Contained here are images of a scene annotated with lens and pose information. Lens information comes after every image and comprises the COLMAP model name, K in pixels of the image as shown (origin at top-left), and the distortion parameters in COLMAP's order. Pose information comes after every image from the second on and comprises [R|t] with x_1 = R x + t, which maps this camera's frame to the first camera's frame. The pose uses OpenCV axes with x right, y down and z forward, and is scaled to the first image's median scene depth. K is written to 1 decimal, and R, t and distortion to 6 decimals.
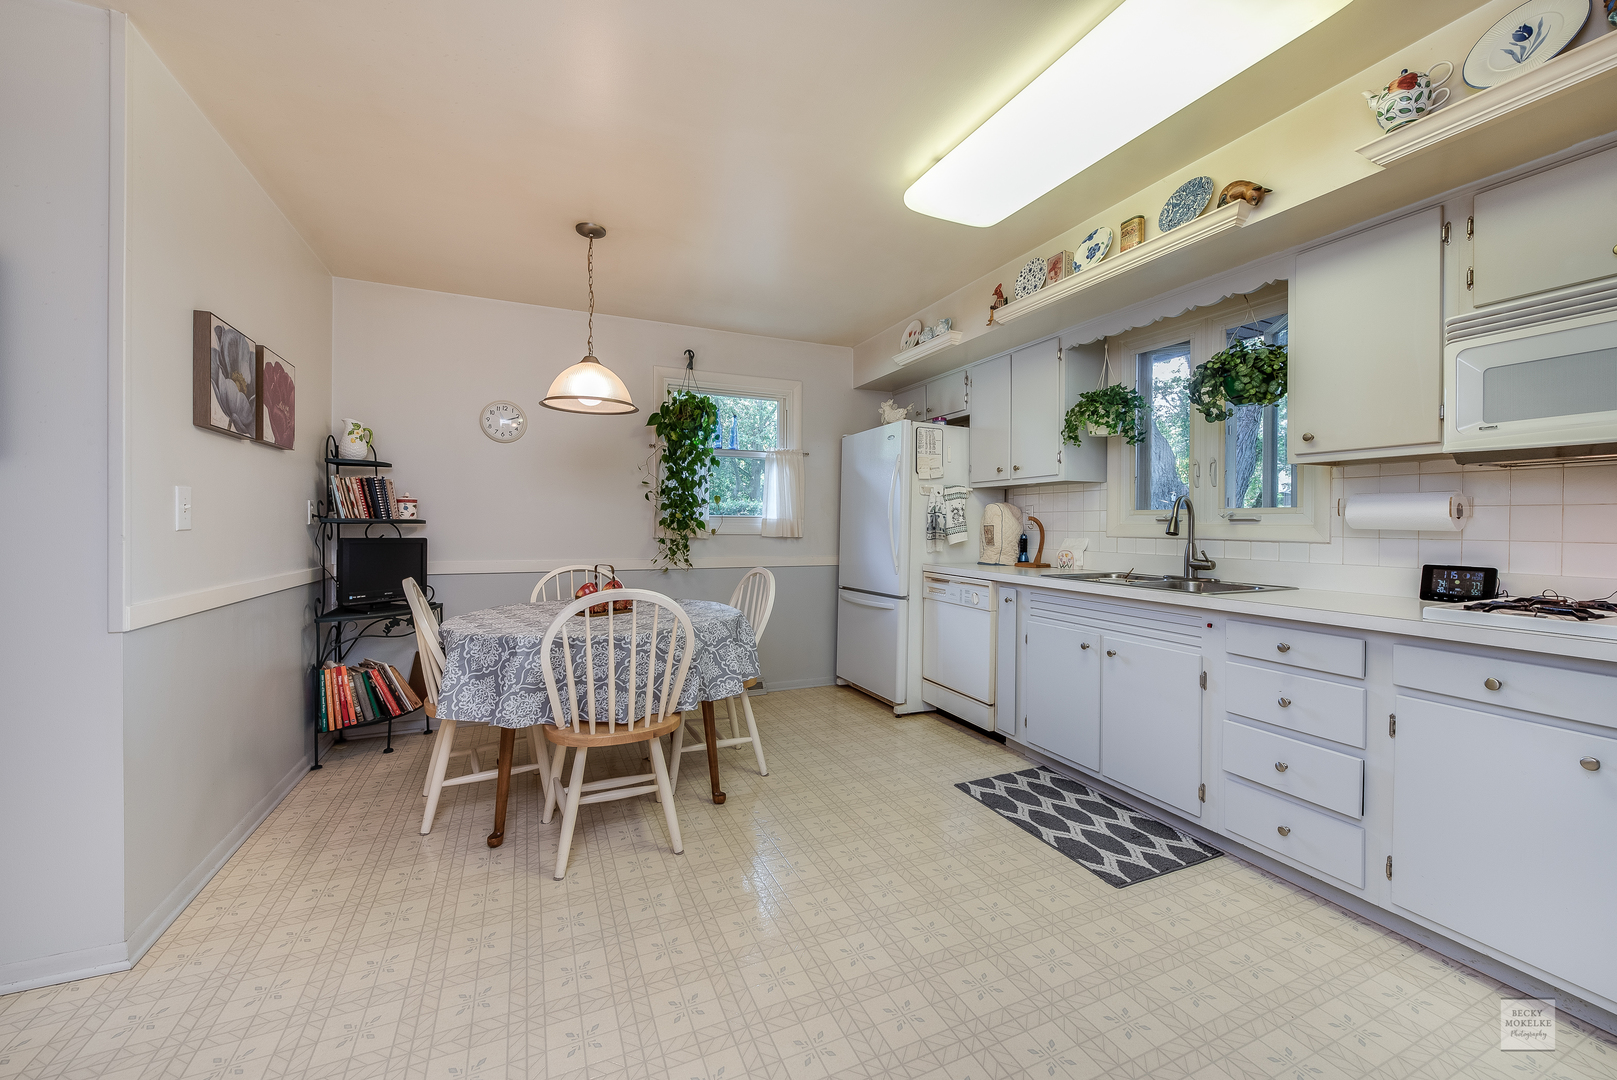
lens RADIAL K [[639.3, 0, 818.7], [0, 639.3, 530.8], [0, 0, 1]] dist [-0.013341, -0.000727]
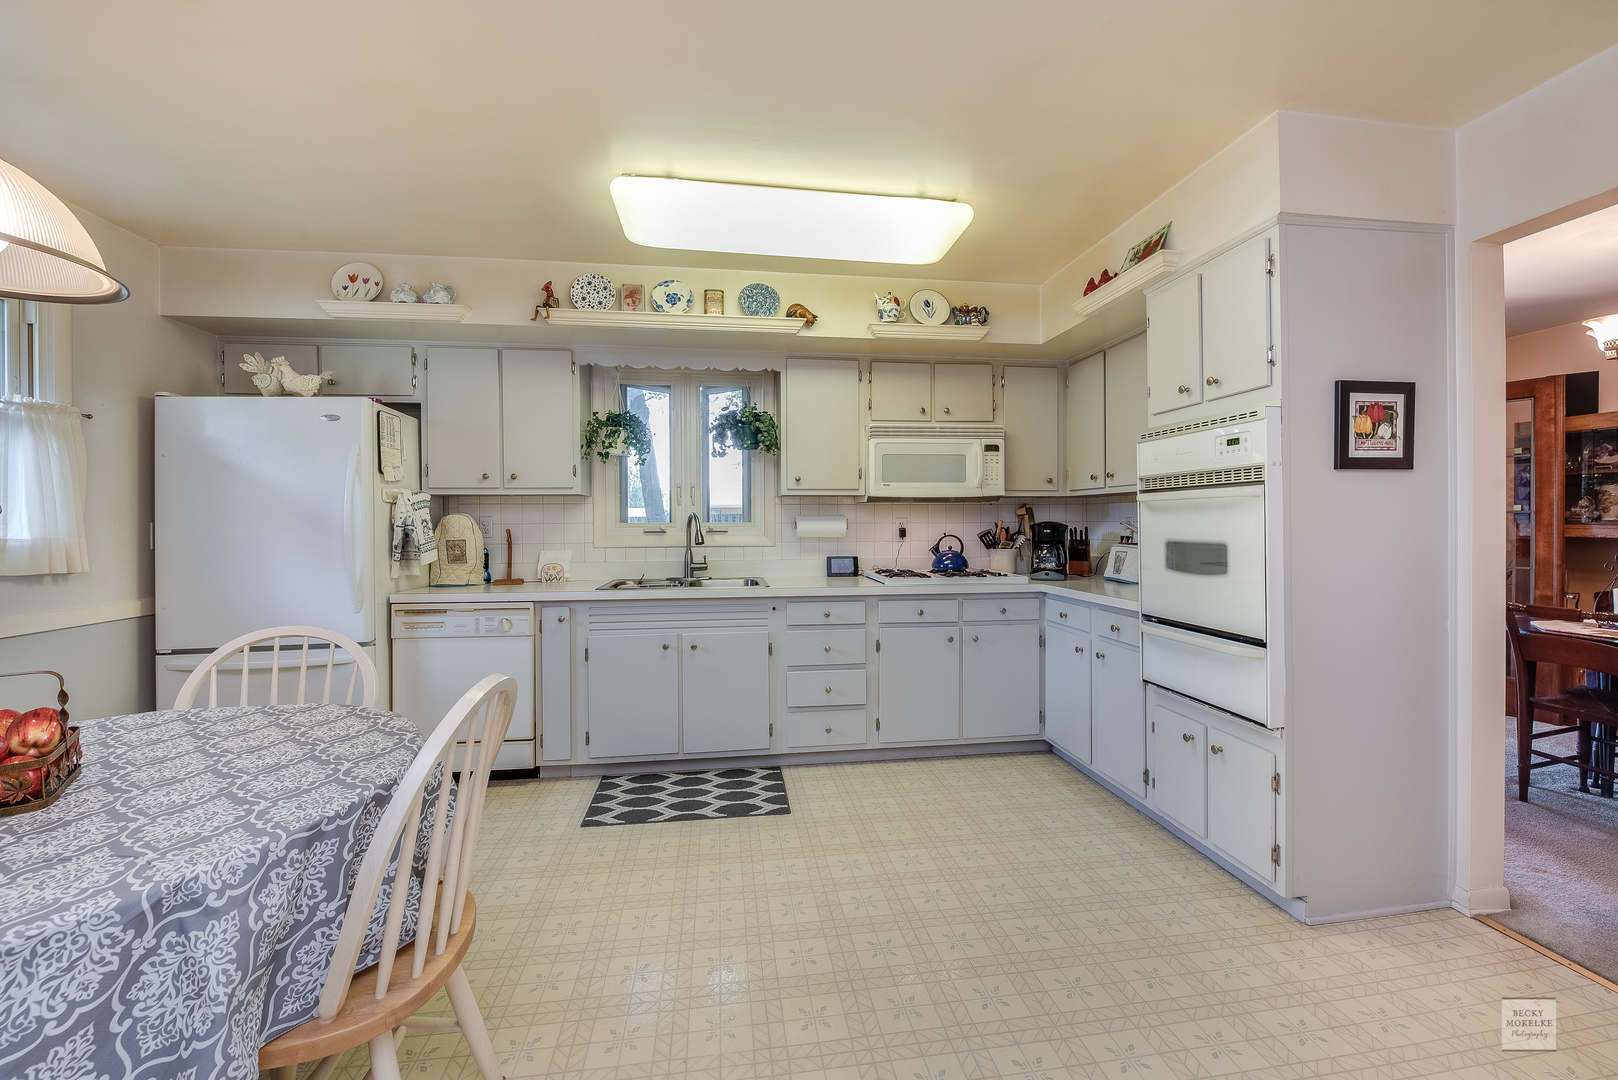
lens RADIAL K [[639.7, 0, 826.1], [0, 639.7, 531.3], [0, 0, 1]] dist [-0.013341, -0.000727]
pose [[0.258565, -0.020198, 0.965783, -0.619963], [0.016061, 0.999733, 0.016608, -0.038801], [-0.965860, 0.011217, 0.258820, 0.451591]]
